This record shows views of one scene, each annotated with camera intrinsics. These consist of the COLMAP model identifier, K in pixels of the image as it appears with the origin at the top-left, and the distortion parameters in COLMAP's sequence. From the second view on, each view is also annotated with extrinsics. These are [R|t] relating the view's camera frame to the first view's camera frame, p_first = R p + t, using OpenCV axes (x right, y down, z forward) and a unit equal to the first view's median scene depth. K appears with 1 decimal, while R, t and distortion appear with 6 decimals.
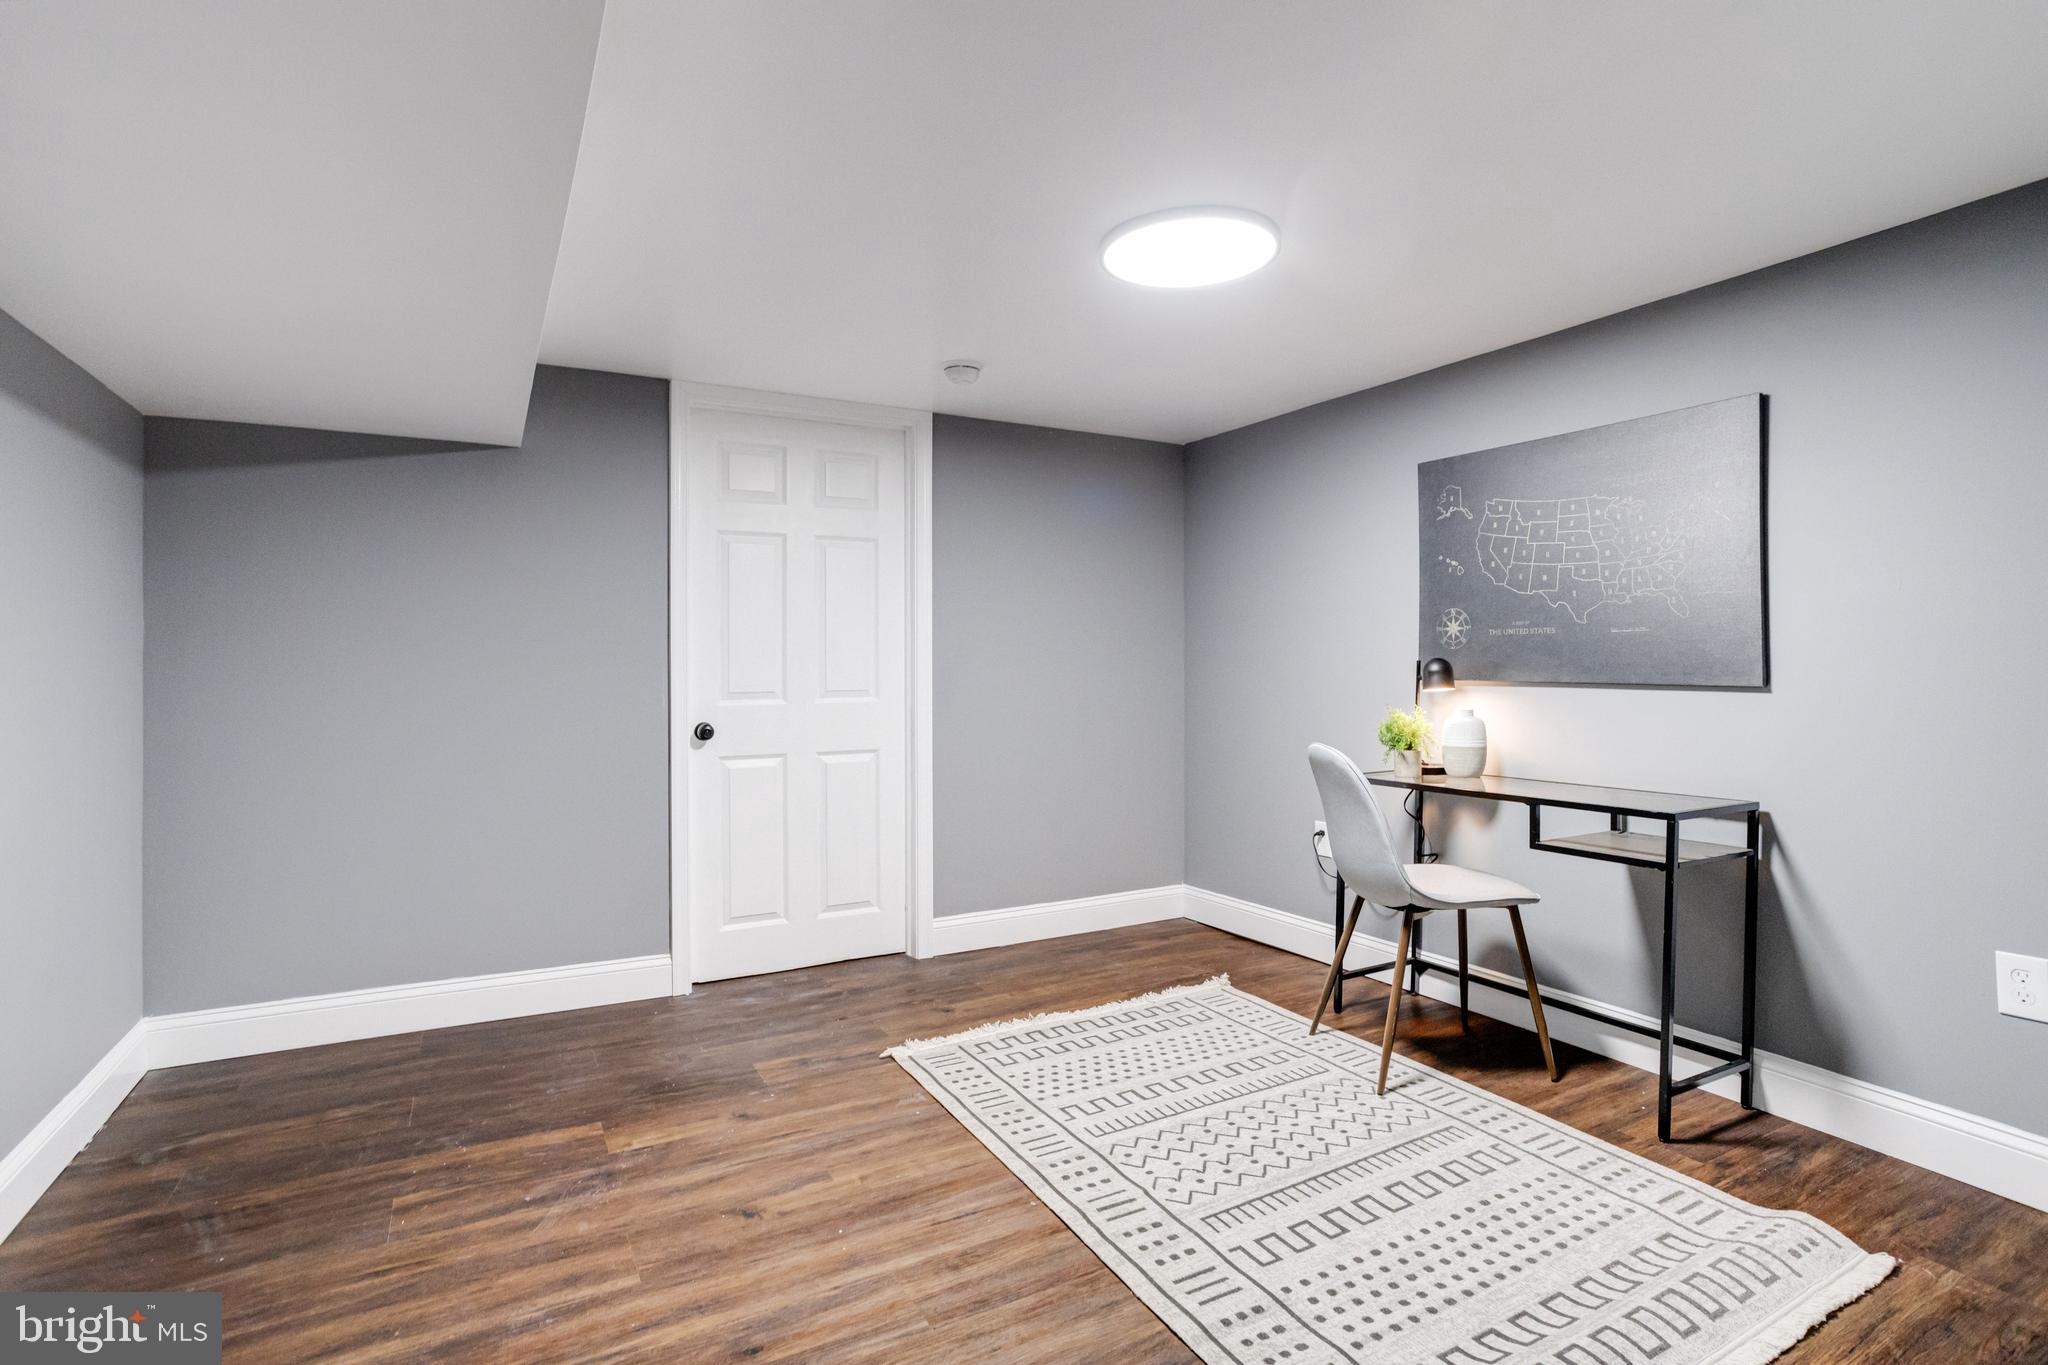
lens RADIAL K [[1025.5, 0, 1020.6], [0, 1025.5, 642.4], [0, 0, 1]] dist [-0.047035, 0.021517]
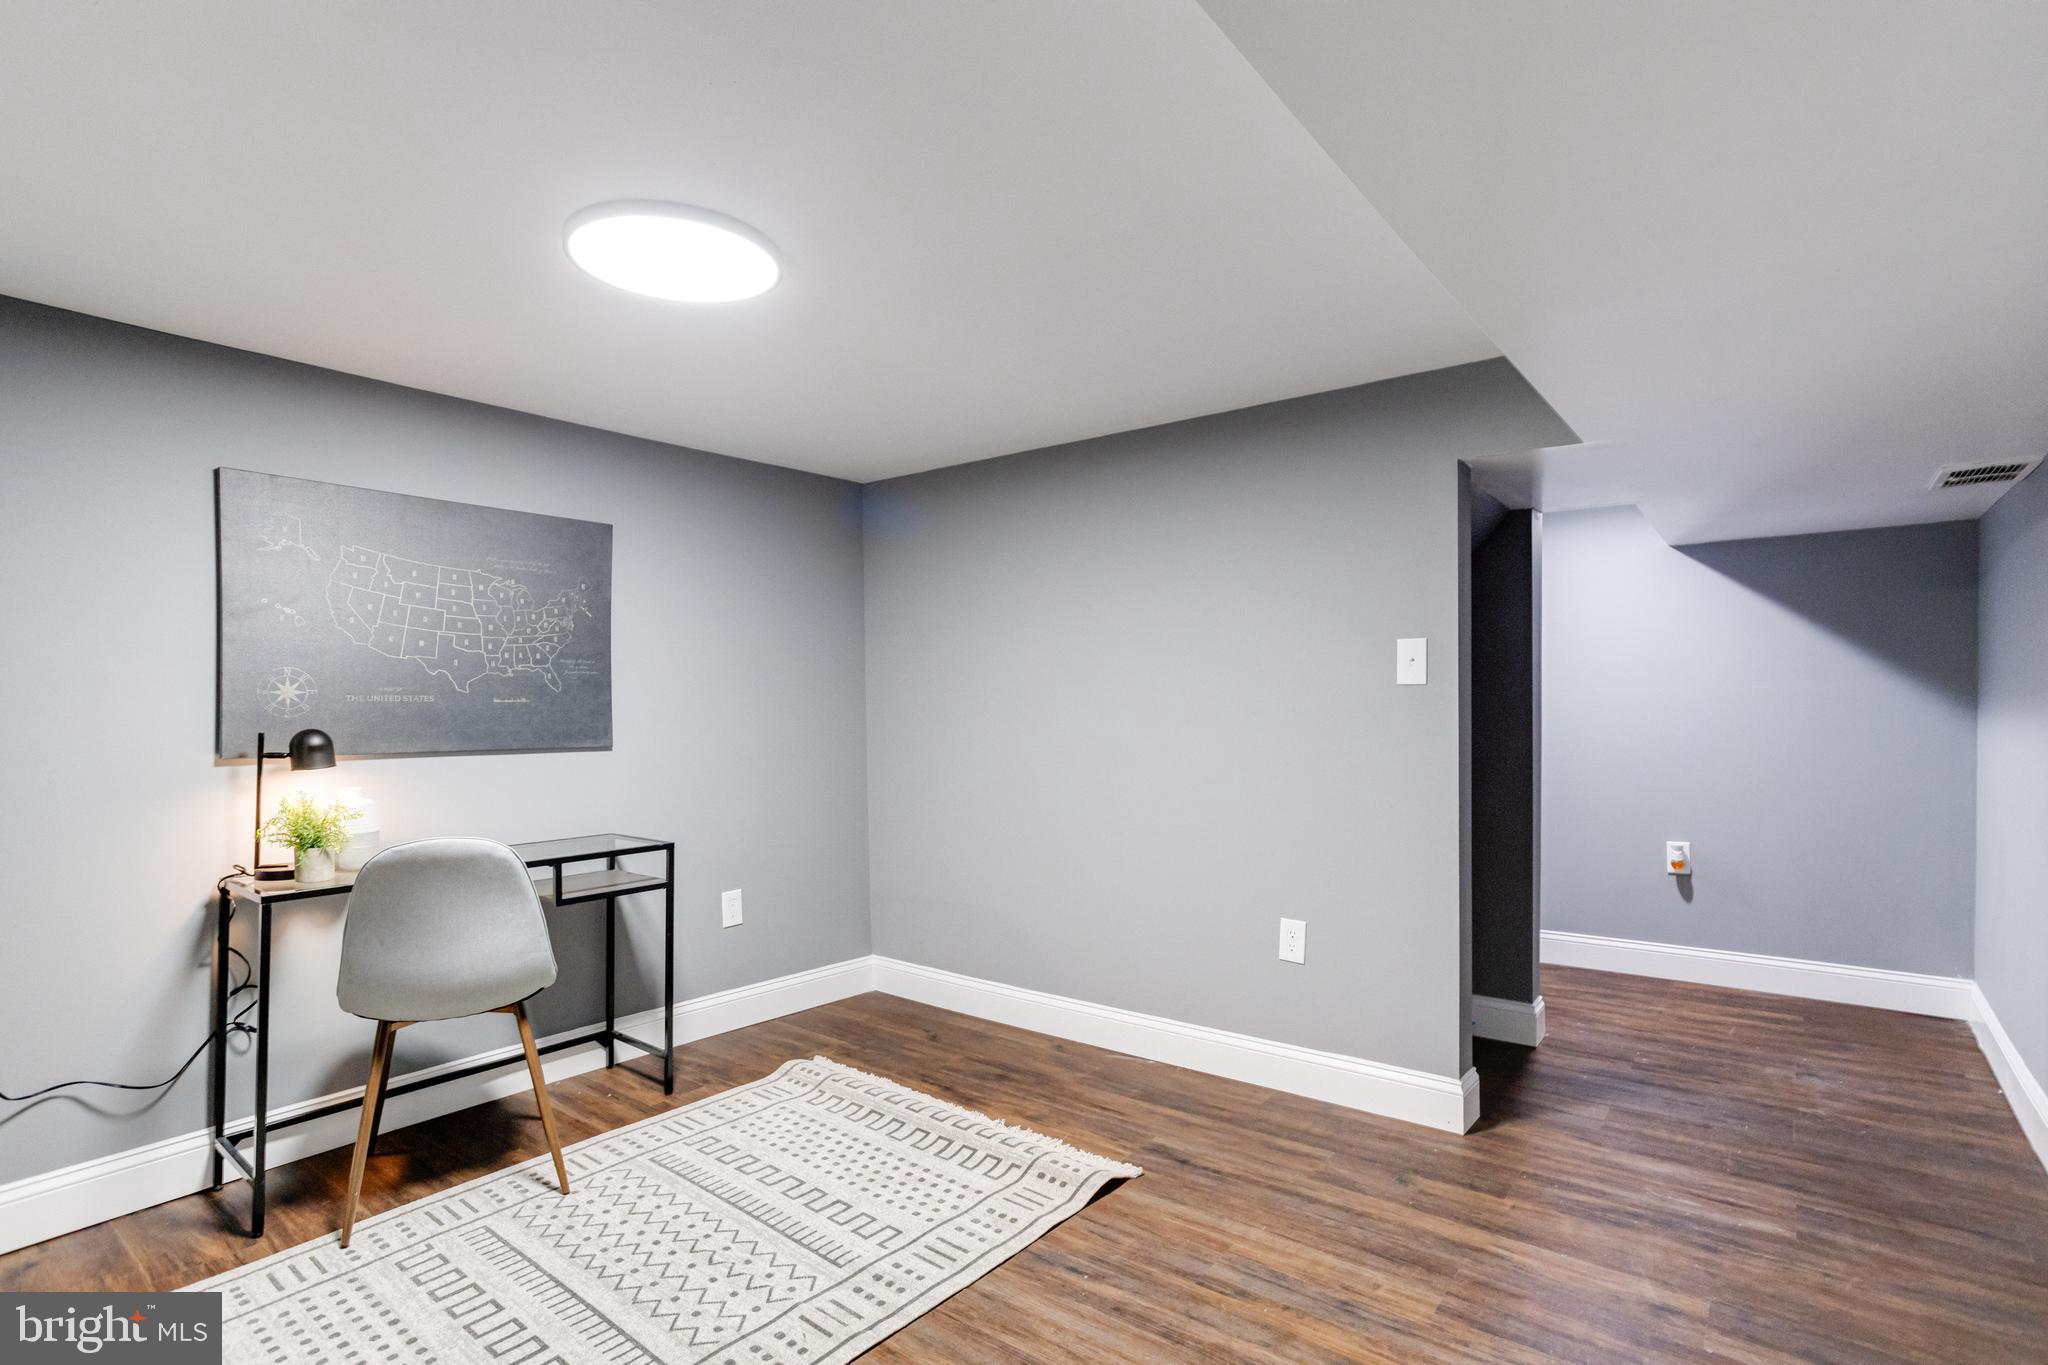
lens RADIAL K [[1048.7, 0, 1025.6], [0, 1048.7, 700.1], [0, 0, 1]] dist [-0.045484, 0.022993]
pose [[-0.425263, 0.011057, 0.905003, -0.729194], [-0.008904, 0.999826, -0.016399, 0.000813], [-0.905026, -0.015032, -0.425090, 1.074421]]
